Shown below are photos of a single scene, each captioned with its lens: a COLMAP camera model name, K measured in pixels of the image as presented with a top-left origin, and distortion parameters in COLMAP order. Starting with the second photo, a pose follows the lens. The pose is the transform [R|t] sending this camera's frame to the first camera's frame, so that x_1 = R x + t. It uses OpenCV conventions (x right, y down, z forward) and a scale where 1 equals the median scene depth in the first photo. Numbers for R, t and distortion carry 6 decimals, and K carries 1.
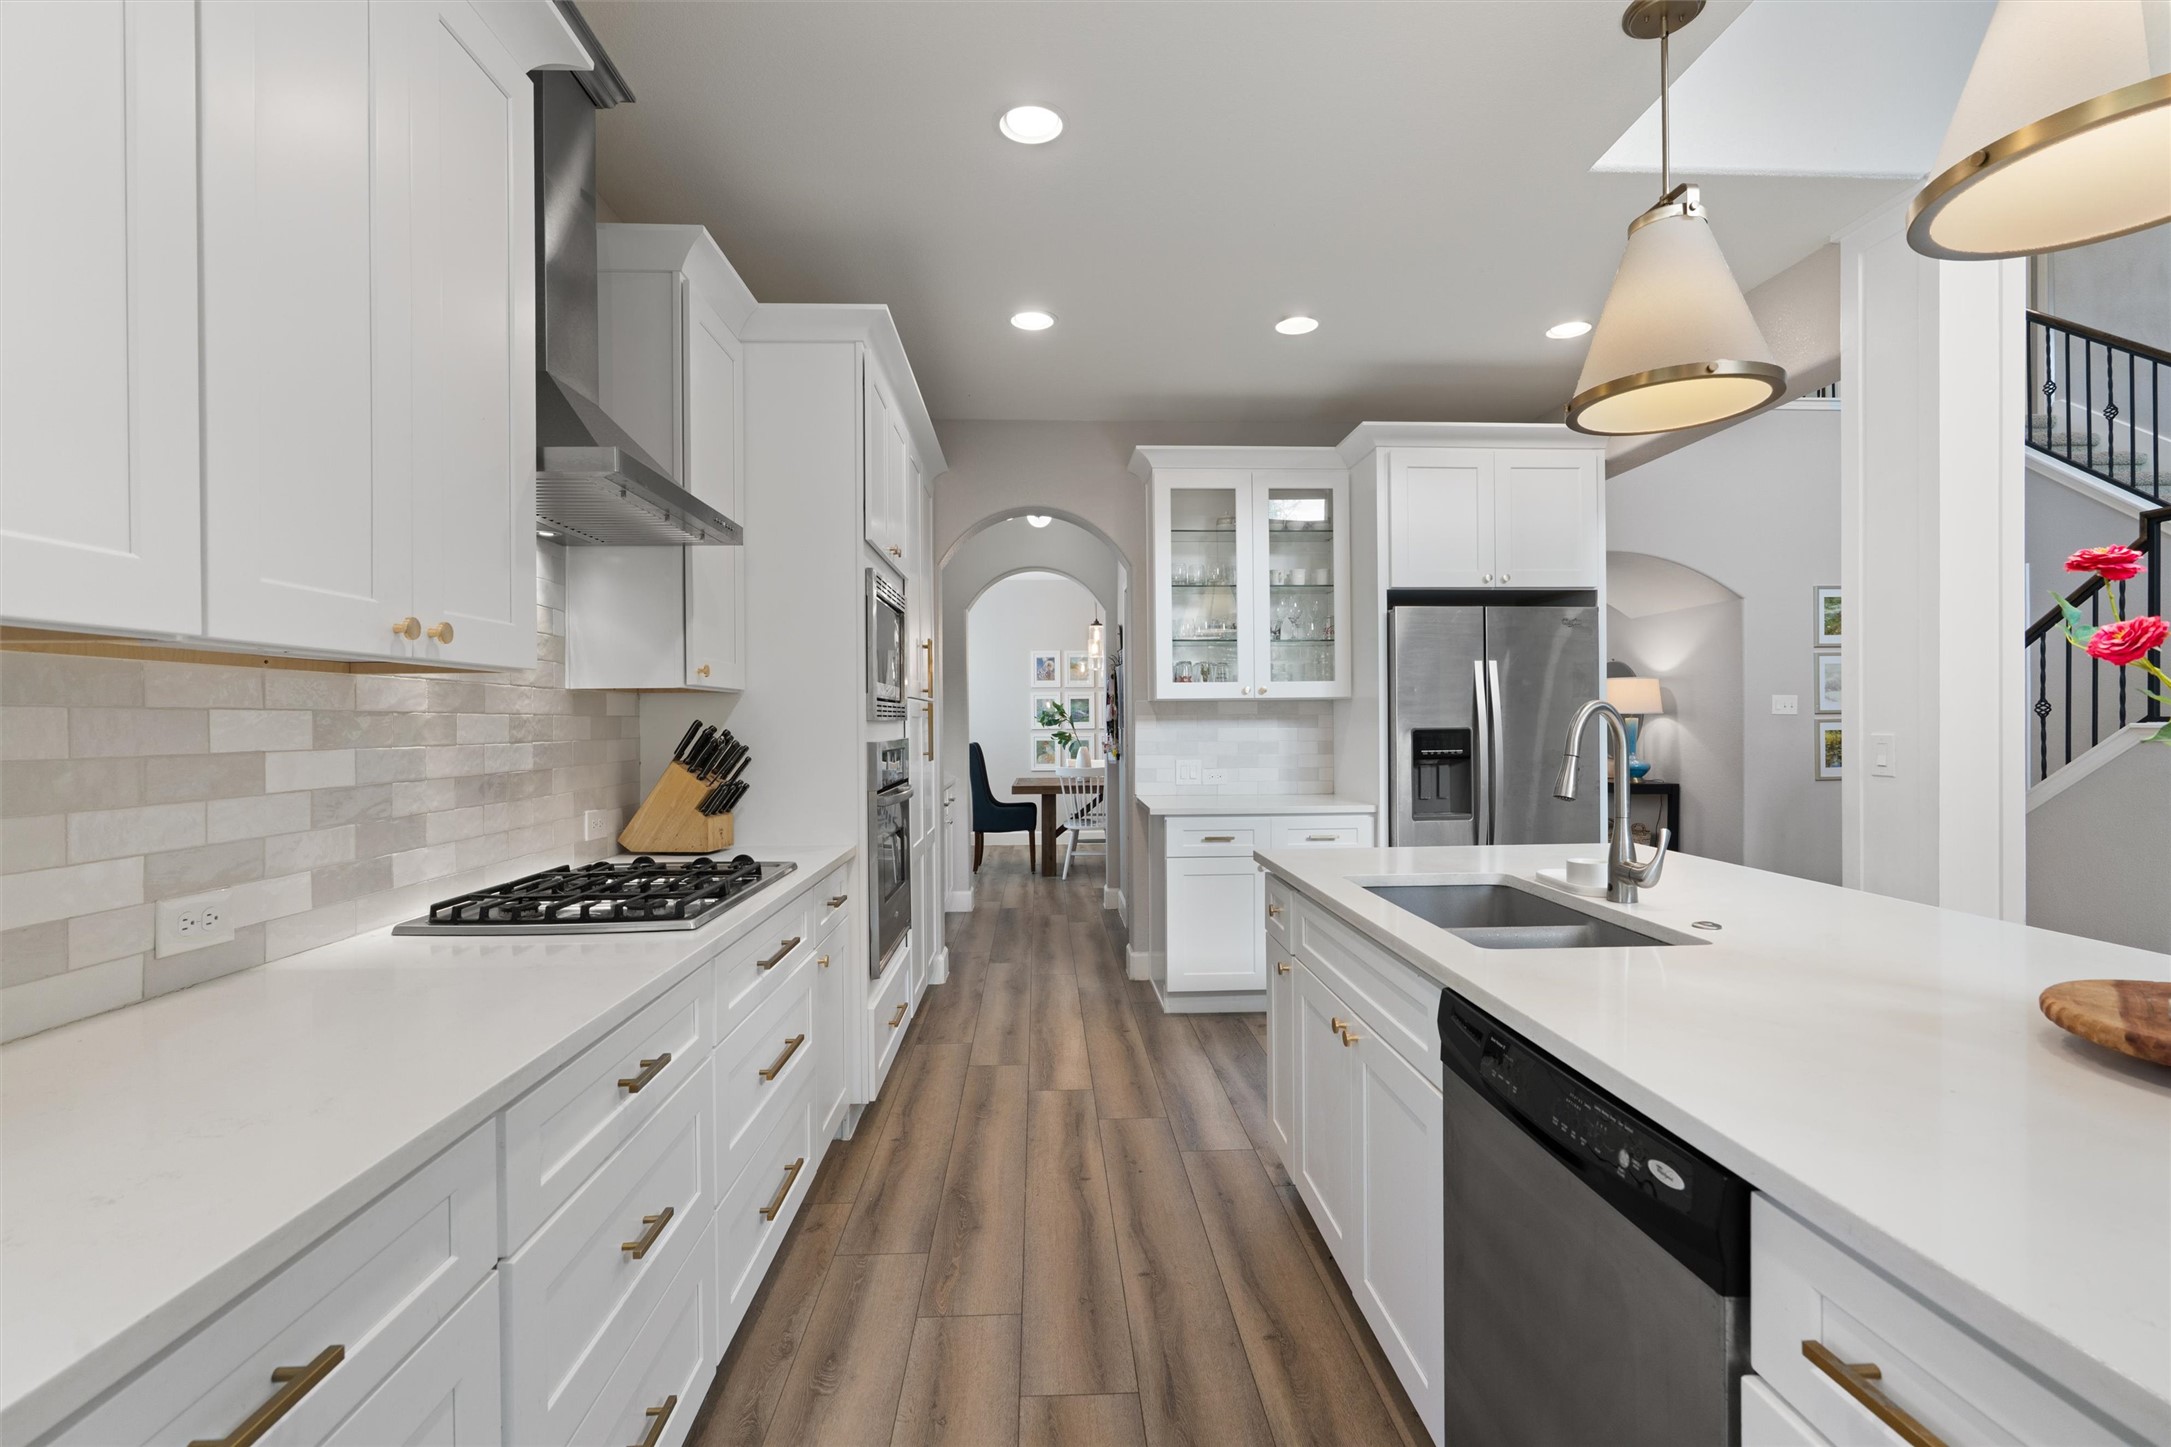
lens RADIAL K [[965.6, 0, 1086.1], [0, 965.6, 726.5], [0, 0, 1]] dist [-0.003400, 0.000262]
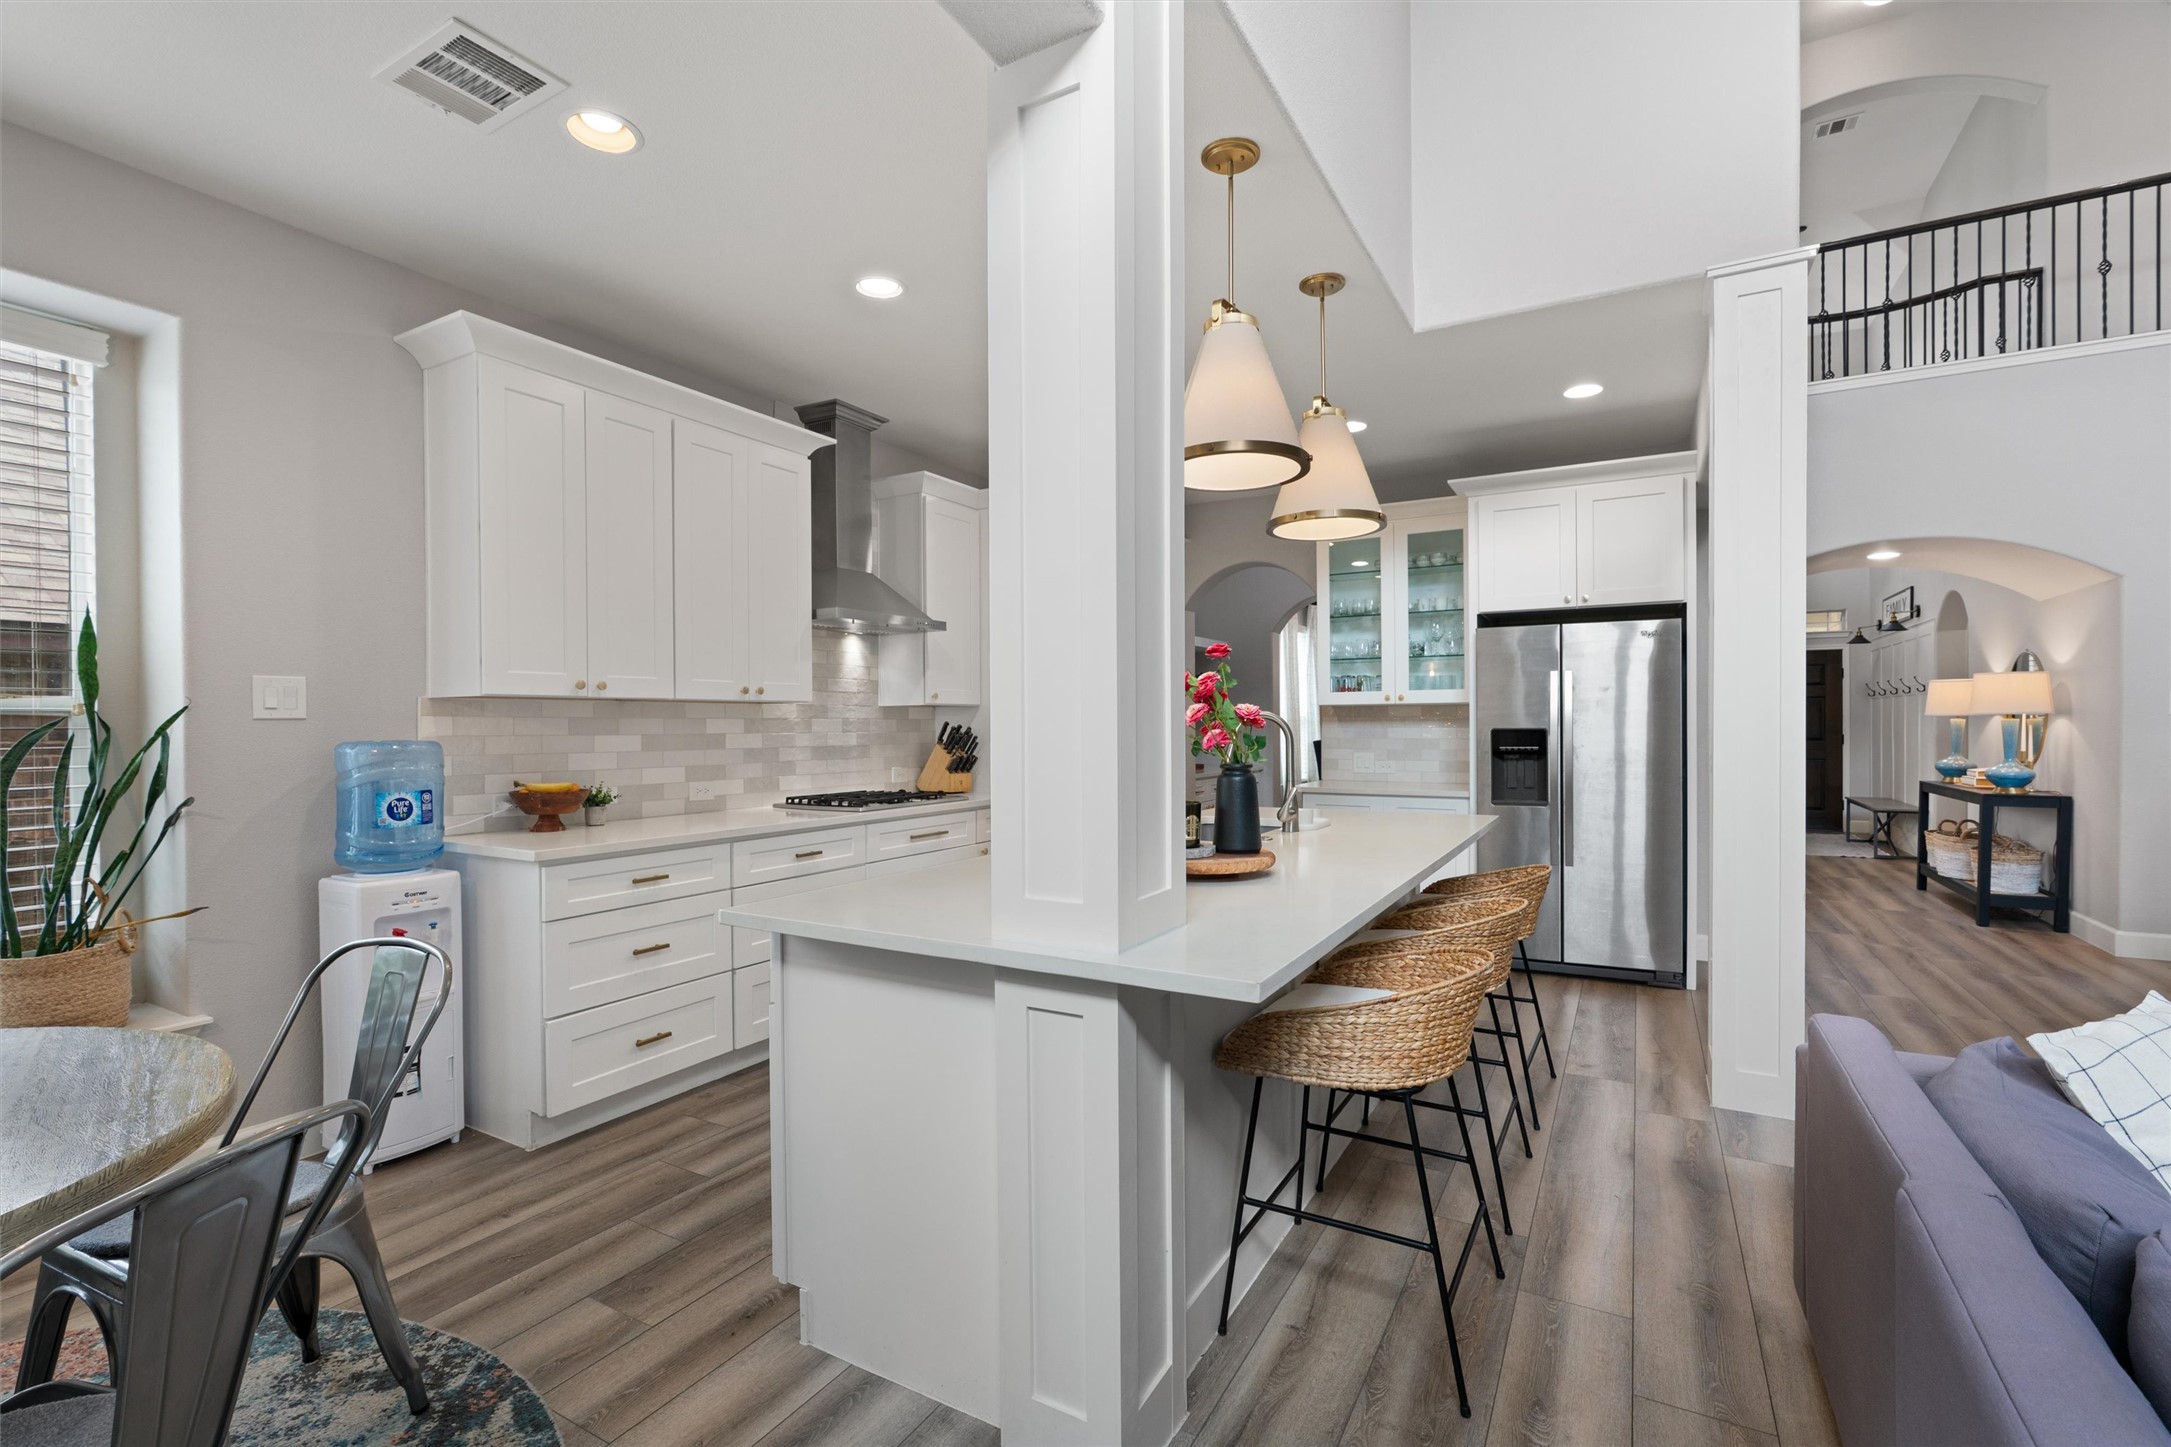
lens RADIAL K [[965.6, 0, 1094.4], [0, 965.6, 730.8], [0, 0, 1]] dist [-0.003400, 0.000262]
pose [[0.848174, 0.006294, -0.529680, 0.881618], [-0.003561, 0.999975, 0.006180, -0.001395], [0.529705, -0.003356, 0.848175, -0.459730]]
